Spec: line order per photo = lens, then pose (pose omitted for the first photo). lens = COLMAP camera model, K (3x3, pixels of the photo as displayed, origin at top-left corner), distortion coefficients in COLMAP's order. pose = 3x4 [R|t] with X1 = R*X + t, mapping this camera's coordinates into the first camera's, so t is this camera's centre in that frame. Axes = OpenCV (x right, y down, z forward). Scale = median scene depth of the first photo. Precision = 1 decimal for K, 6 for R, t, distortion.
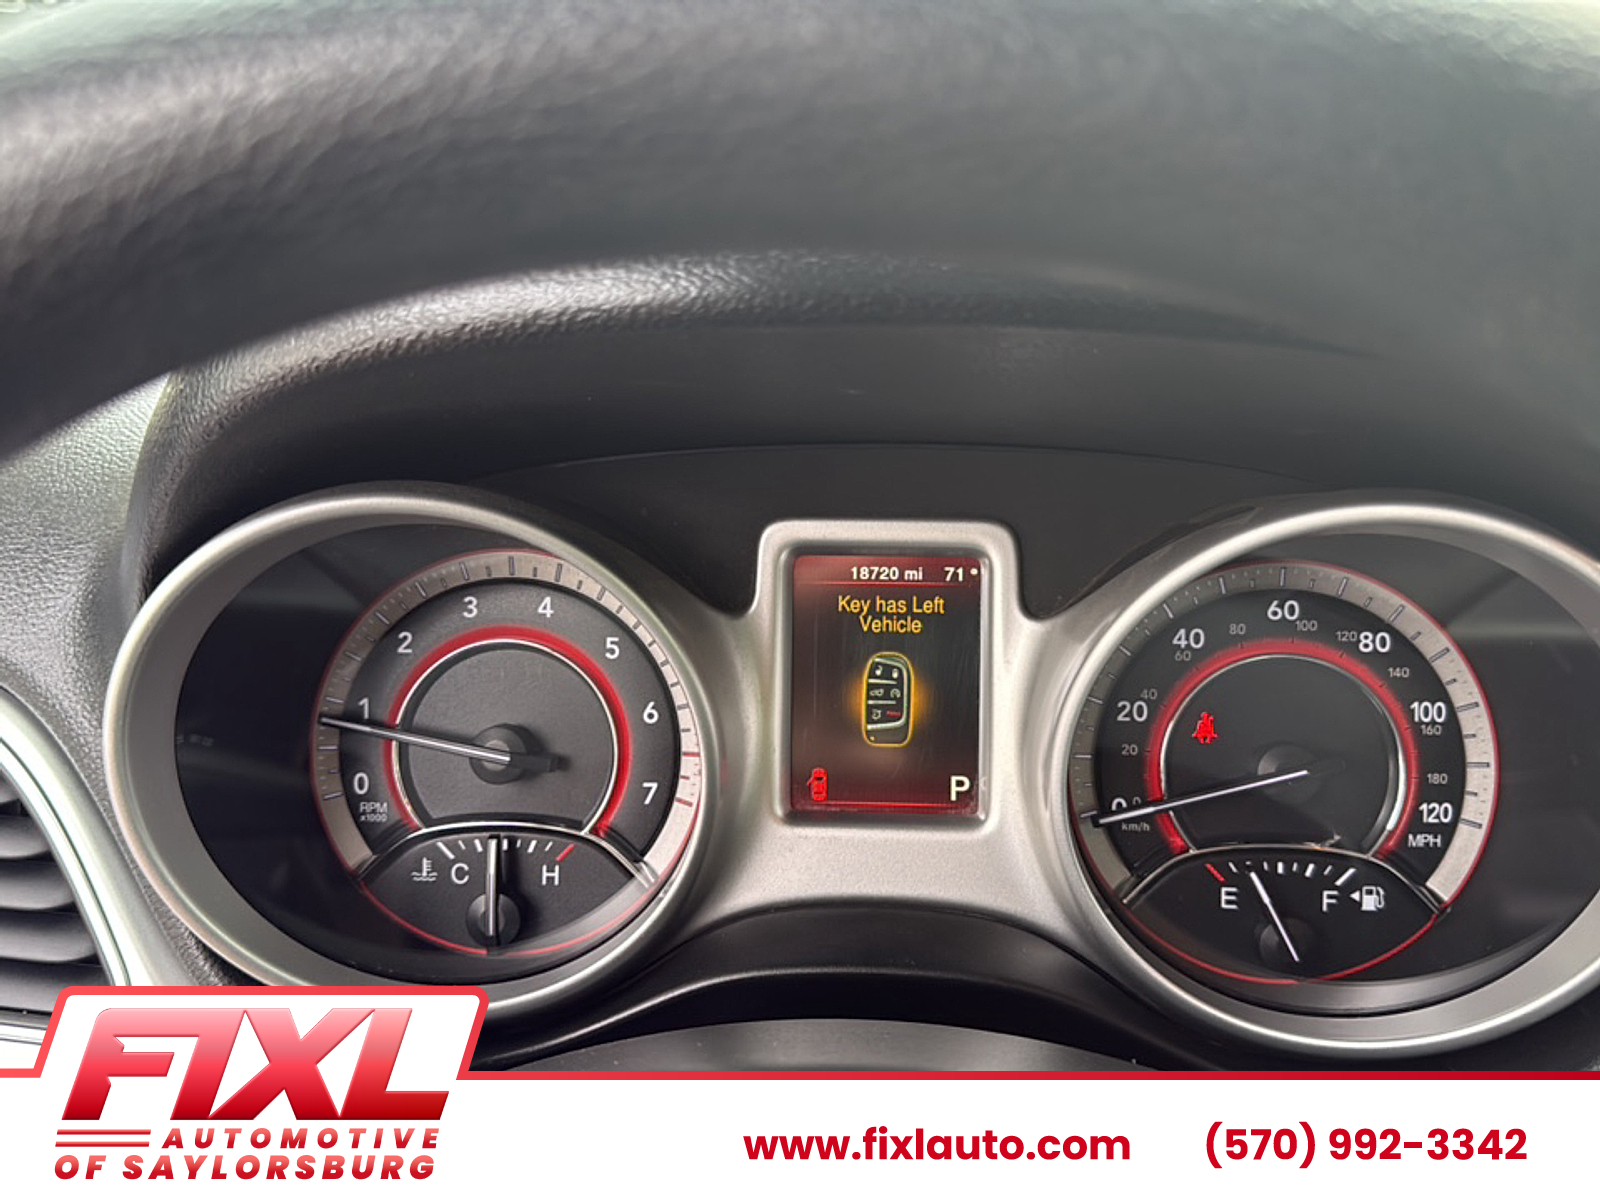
lens RADIAL K [[1451.3, 0, 784.5], [0, 1451.3, 630.7], [0, 0, 1]] dist [0.119626, -0.259851]
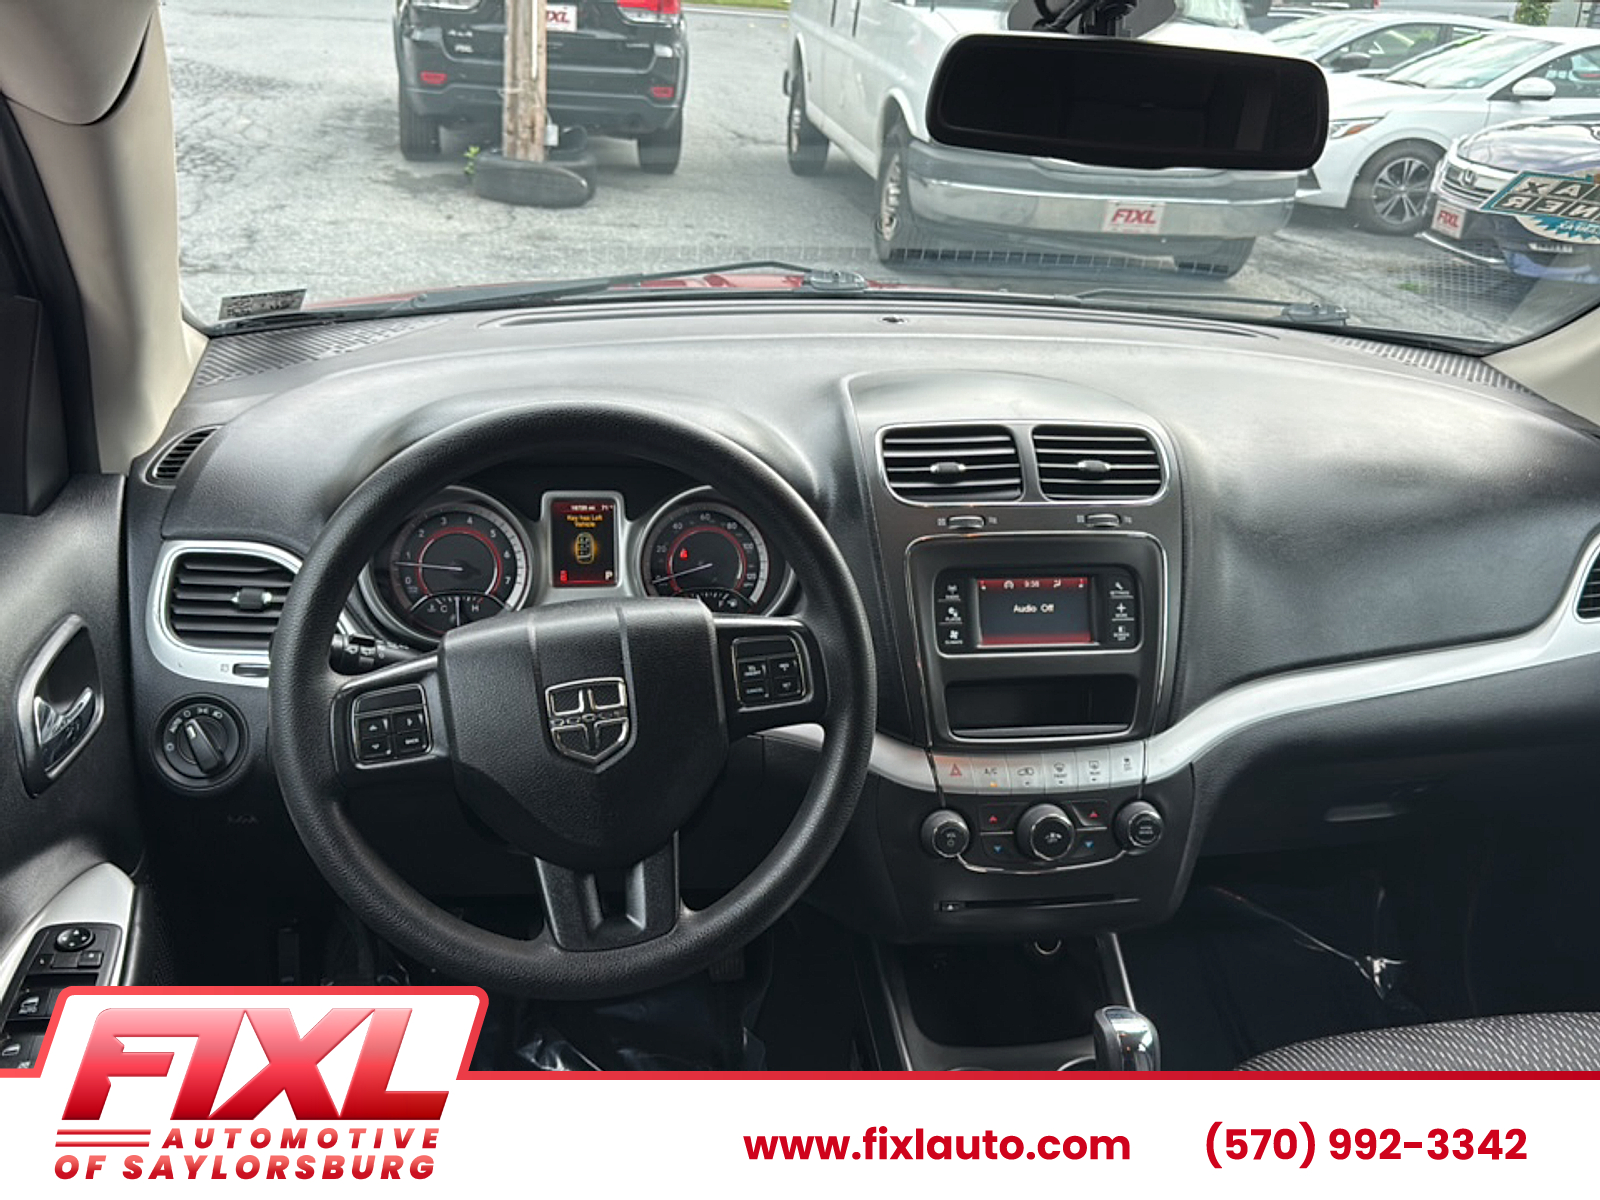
lens RADIAL K [[1451.3, 0, 805.7], [0, 1451.3, 604.6], [0, 0, 1]] dist [0.119626, -0.259851]
pose [[0.970436, -0.032839, 0.239114, -0.226287], [0.030882, 0.999452, 0.011928, 0.149923], [-0.239374, -0.004191, 0.970918, -2.209241]]
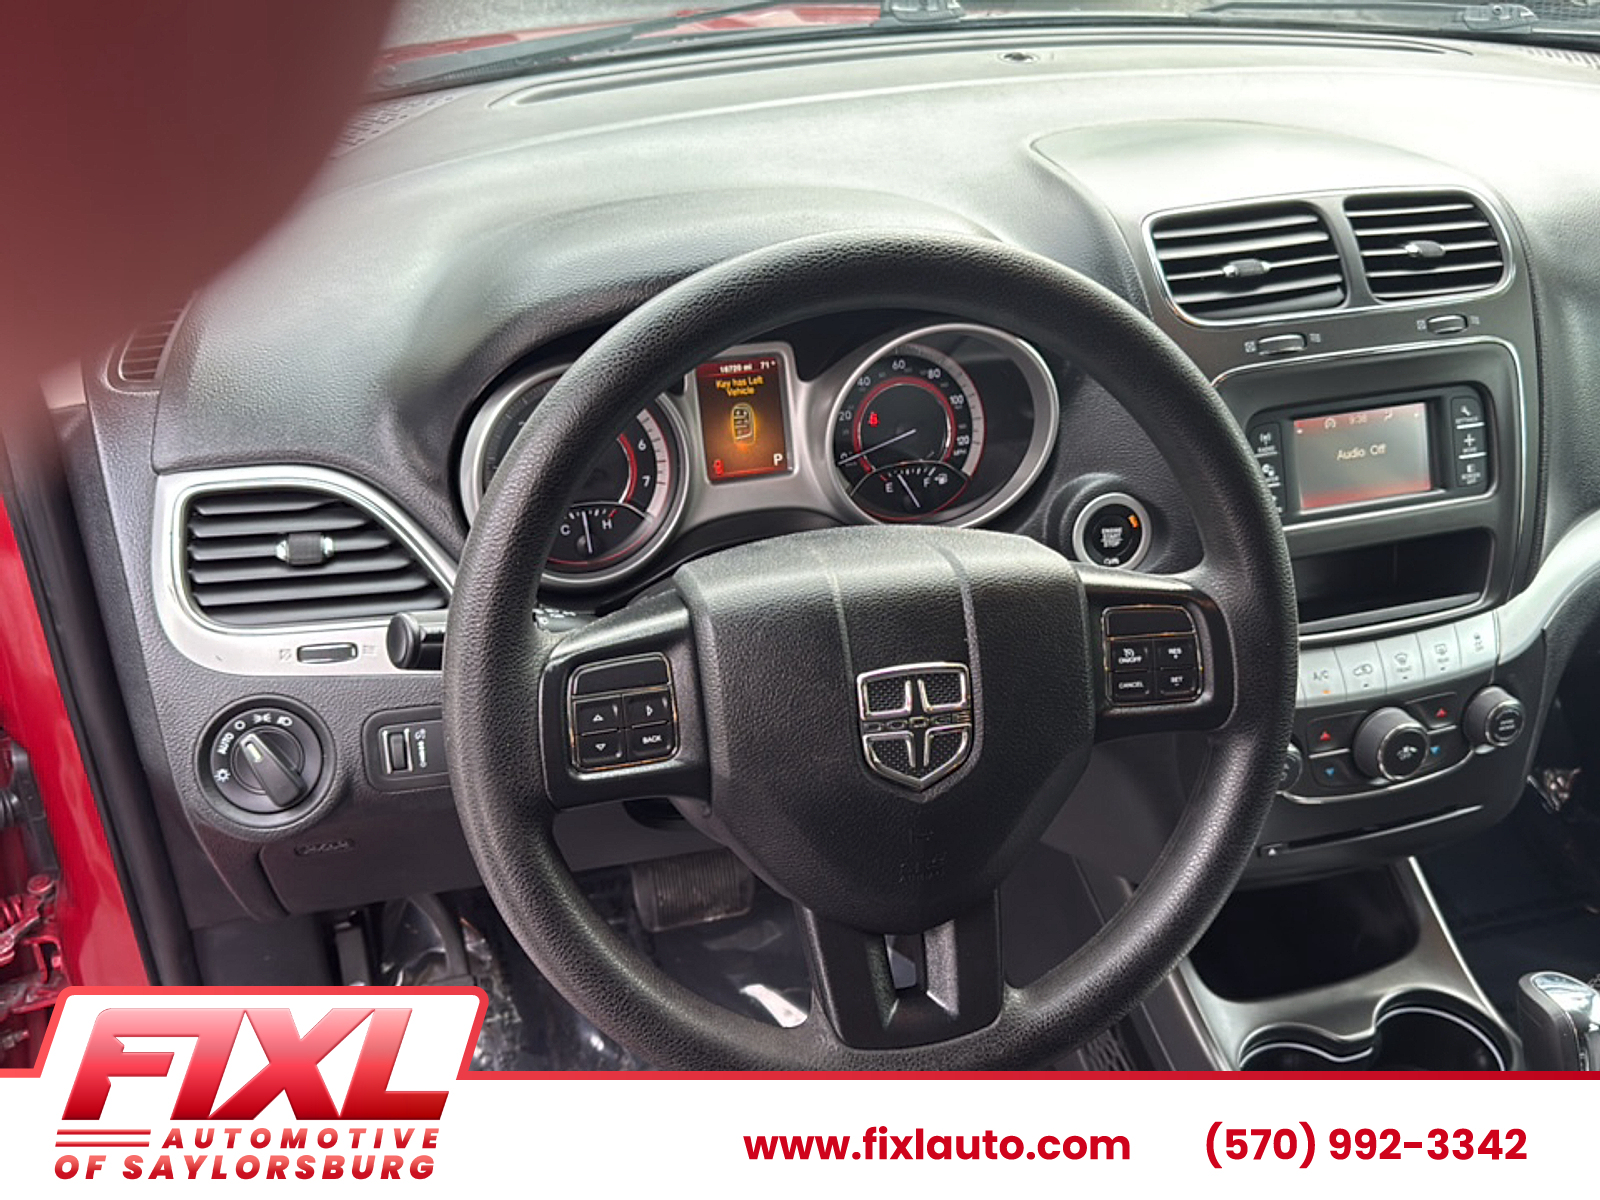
lens RADIAL K [[1451.3, 0, 774.5], [0, 1451.3, 599.5], [0, 0, 1]] dist [0.119626, -0.259851]
pose [[0.932474, -0.169736, 0.318874, -0.664110], [0.114679, 0.976165, 0.184258, -0.100198], [-0.342549, -0.135248, 0.929714, -1.177293]]
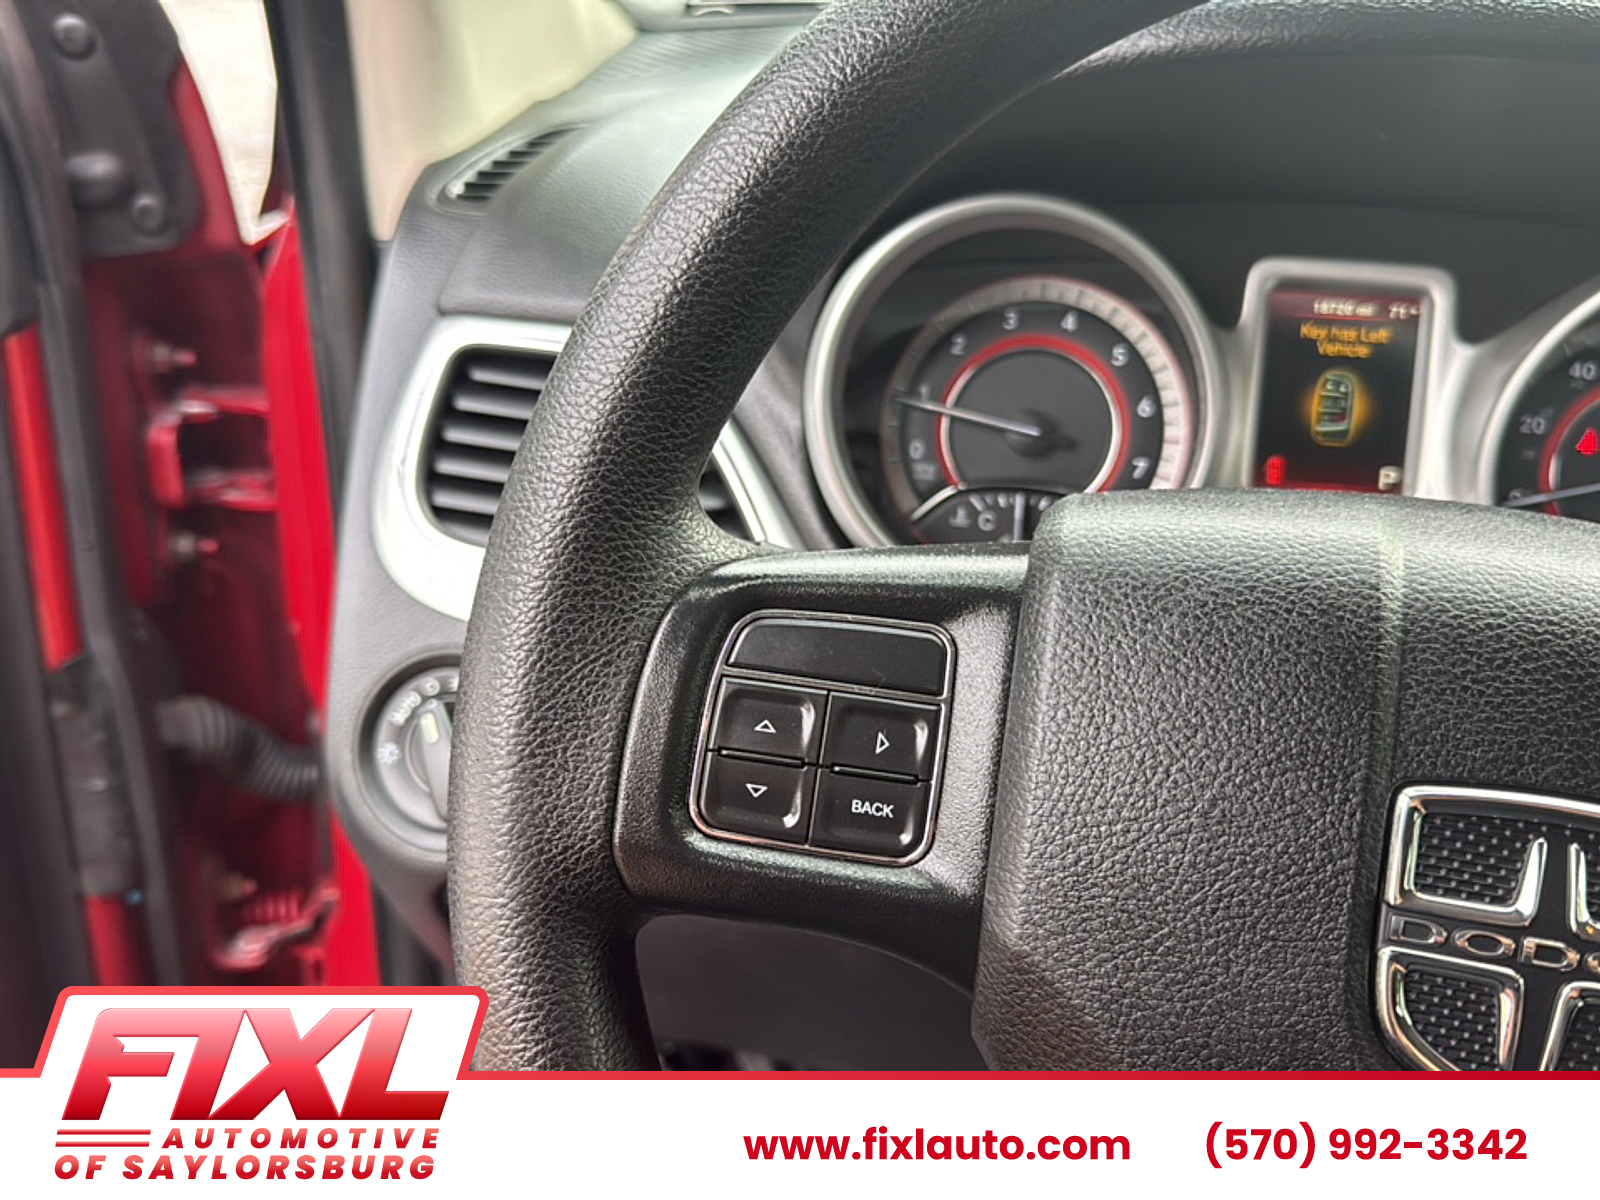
lens RADIAL K [[1451.3, 0, 818.1], [0, 1451.3, 602.1], [0, 0, 1]] dist [0.119626, -0.259851]
pose [[0.993706, 0.076710, -0.081629, -0.271473], [-0.074291, 0.996714, 0.032273, 0.216758], [0.083837, -0.026006, 0.996140, -0.347845]]
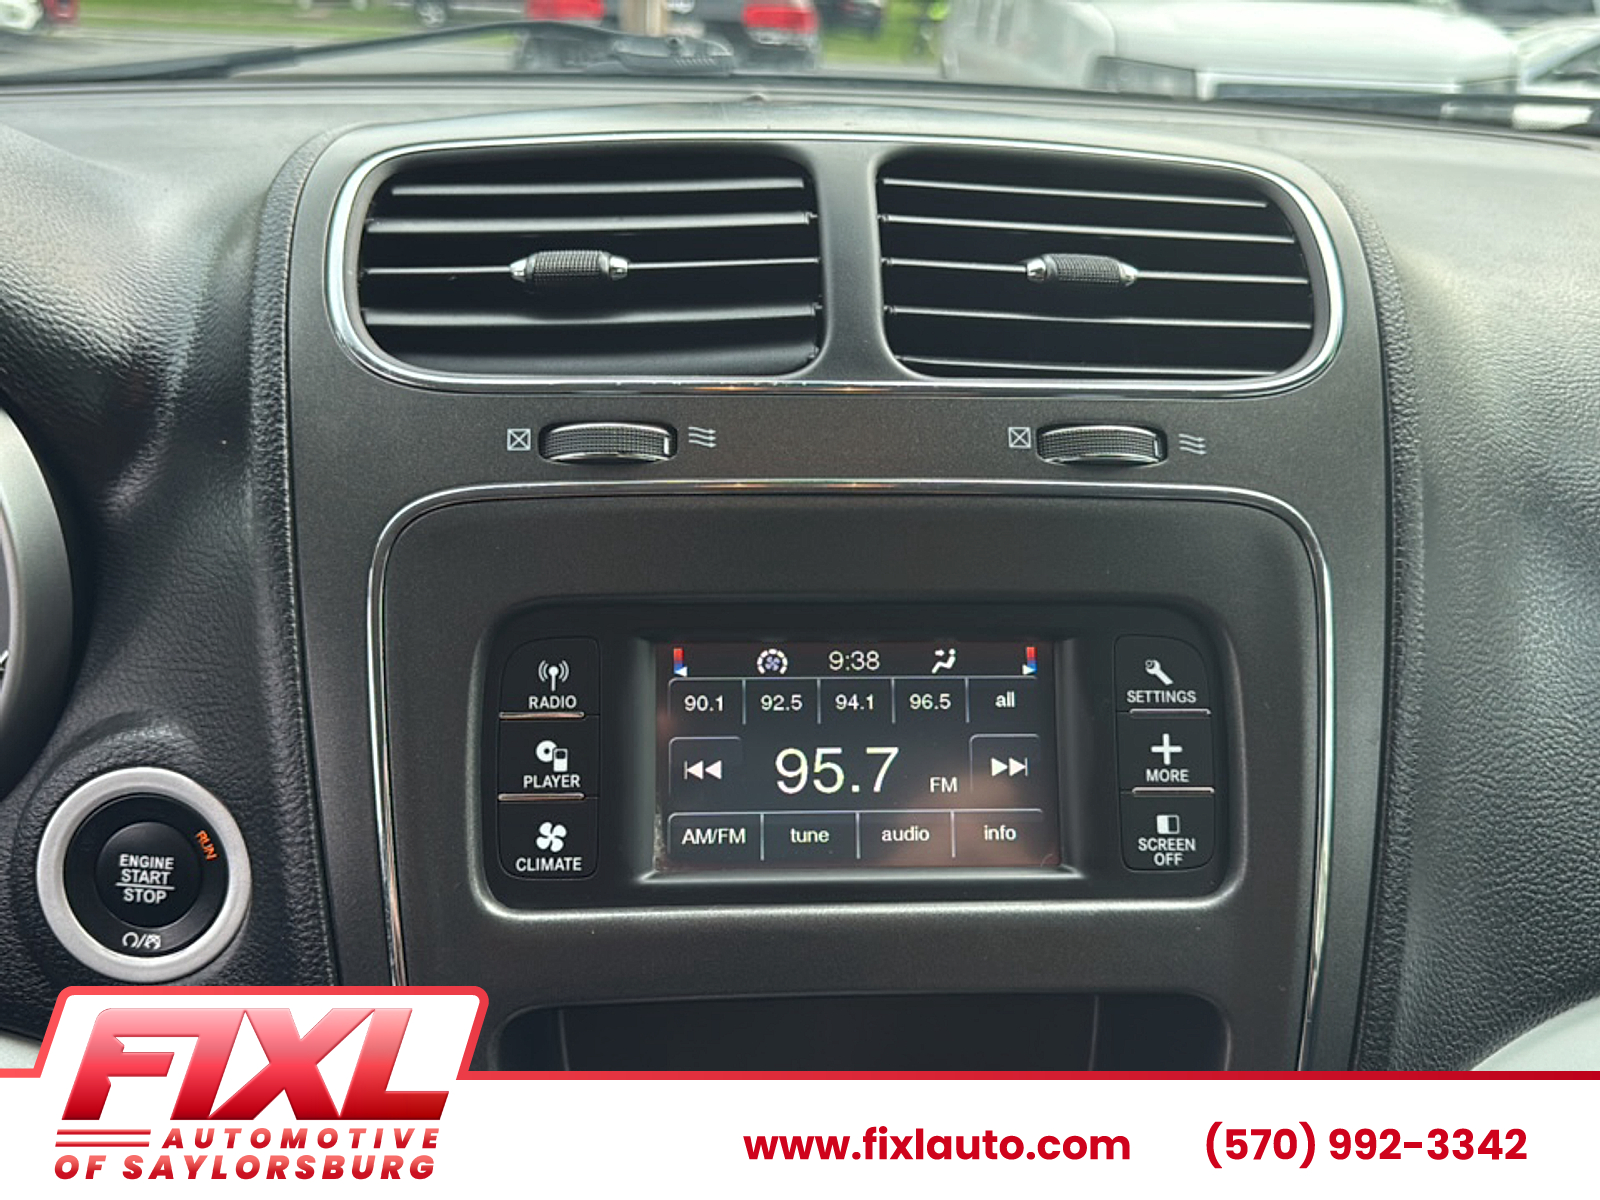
lens RADIAL K [[1451.3, 0, 799.9], [0, 1451.3, 609.5], [0, 0, 1]] dist [0.119626, -0.259851]
pose [[0.992546, -0.014057, 0.121054, 0.855978], [0.017670, 0.999428, -0.028822, 0.151481], [-0.120580, 0.030746, 0.992227, -0.185032]]
